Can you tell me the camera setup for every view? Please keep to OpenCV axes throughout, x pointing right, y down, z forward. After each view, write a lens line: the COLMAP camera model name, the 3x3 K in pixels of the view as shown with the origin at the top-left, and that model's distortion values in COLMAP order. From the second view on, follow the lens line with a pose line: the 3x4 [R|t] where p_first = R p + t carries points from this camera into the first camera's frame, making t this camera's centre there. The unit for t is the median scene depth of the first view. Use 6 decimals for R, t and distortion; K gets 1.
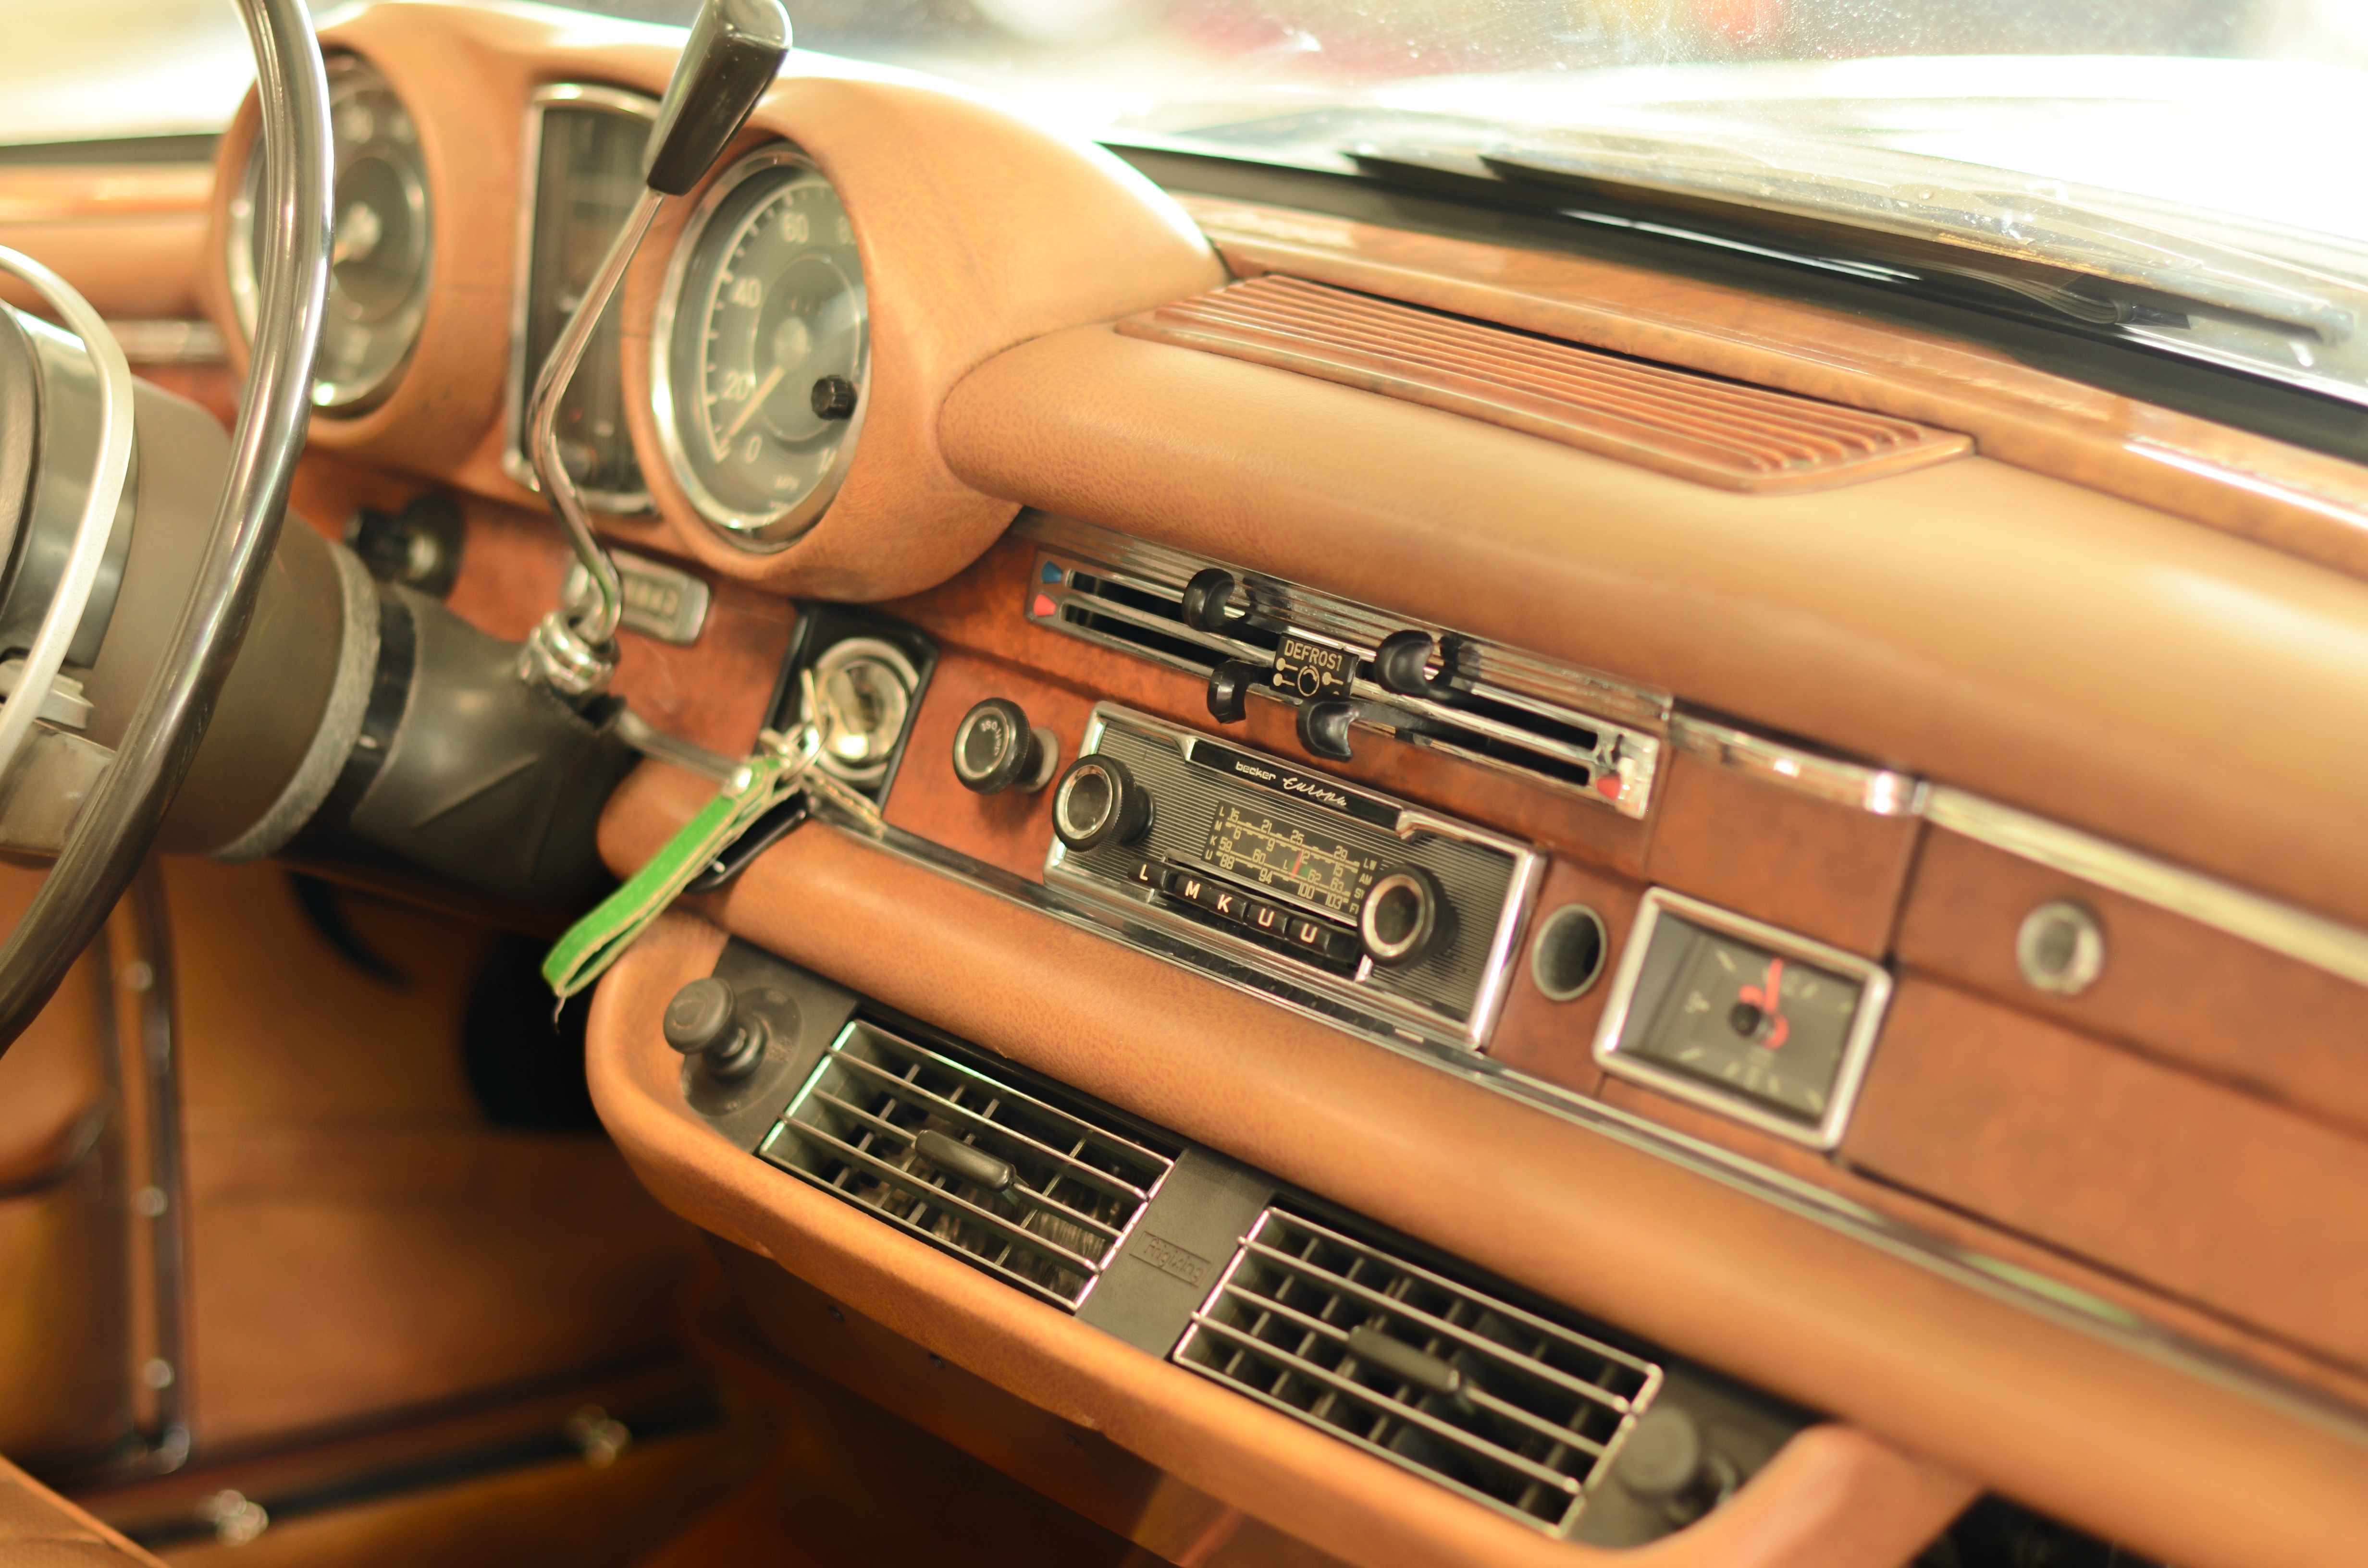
lens RADIAL K [[5199.2, 0, 1184.0], [0, 5199.2, 784.0], [0, 0, 1]] dist [-0.146873, -0.003309]
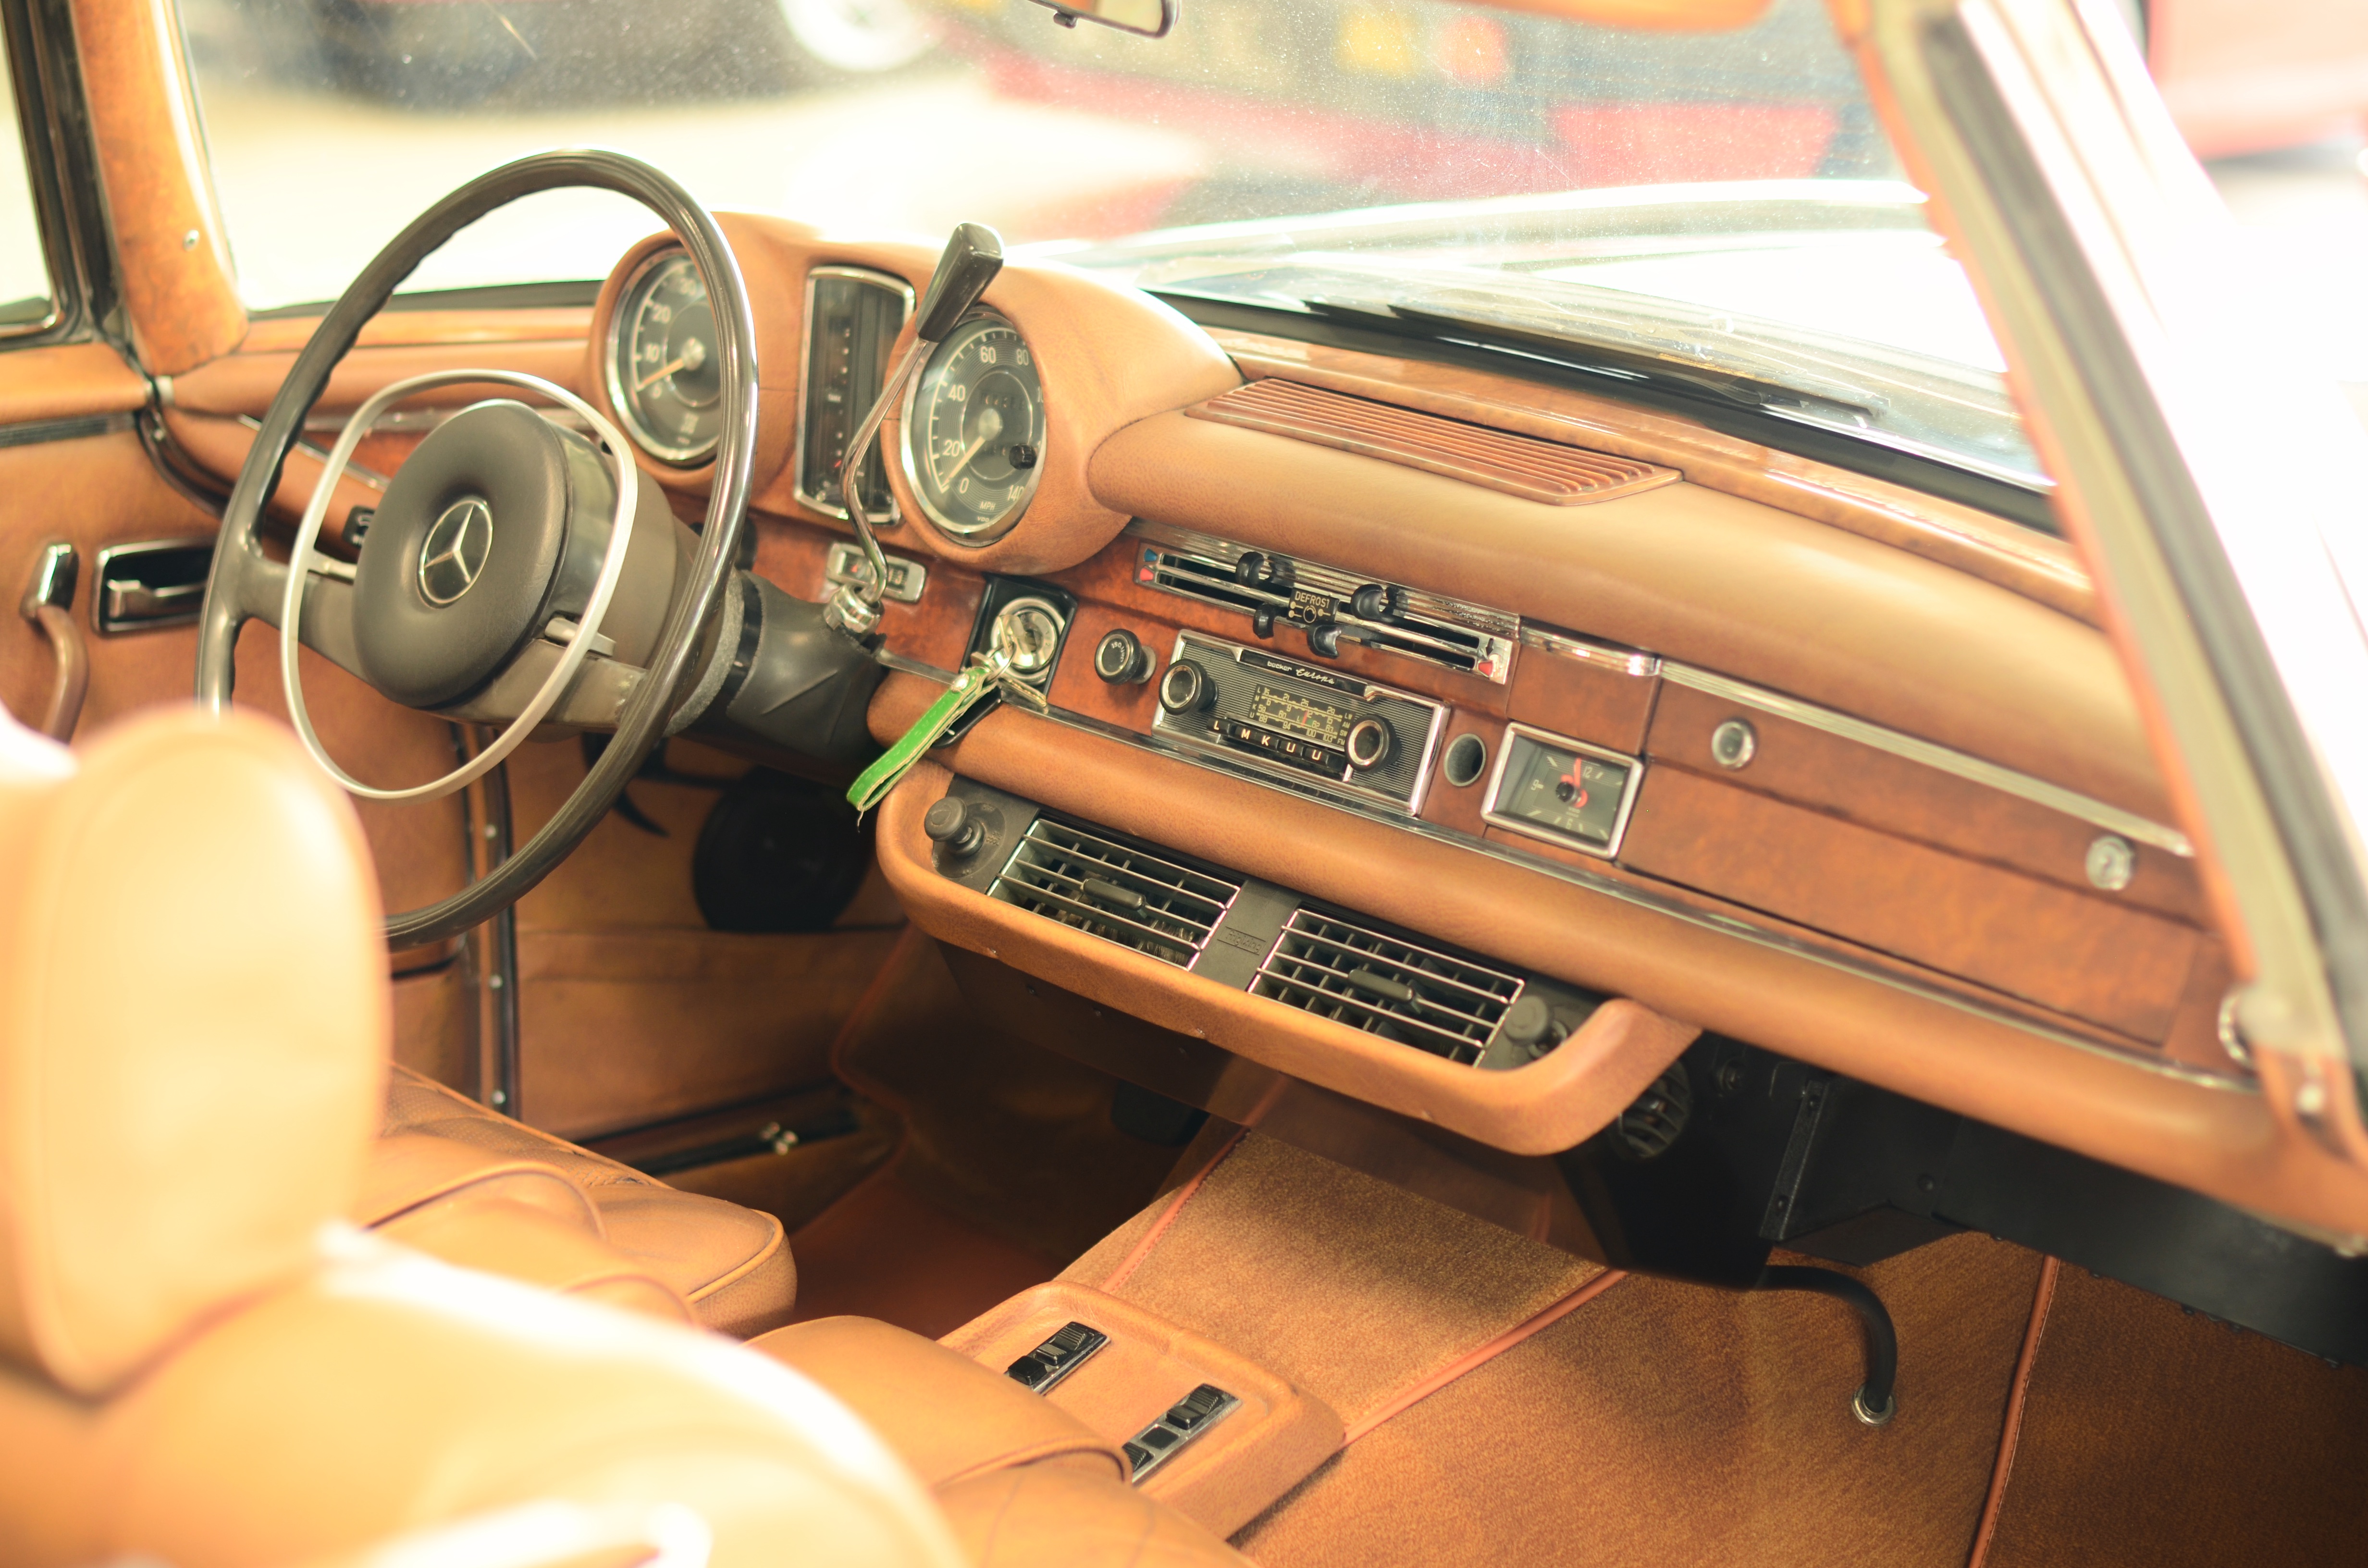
lens RADIAL K [[5199.2, 0, 1184.0], [0, 5199.2, 784.0], [0, 0, 1]] dist [-0.146873, -0.003309]
pose [[0.998219, -0.021821, 0.055514, -0.118161], [0.021534, 0.999752, 0.005752, 0.026858], [-0.055626, -0.004546, 0.998441, -0.762991]]
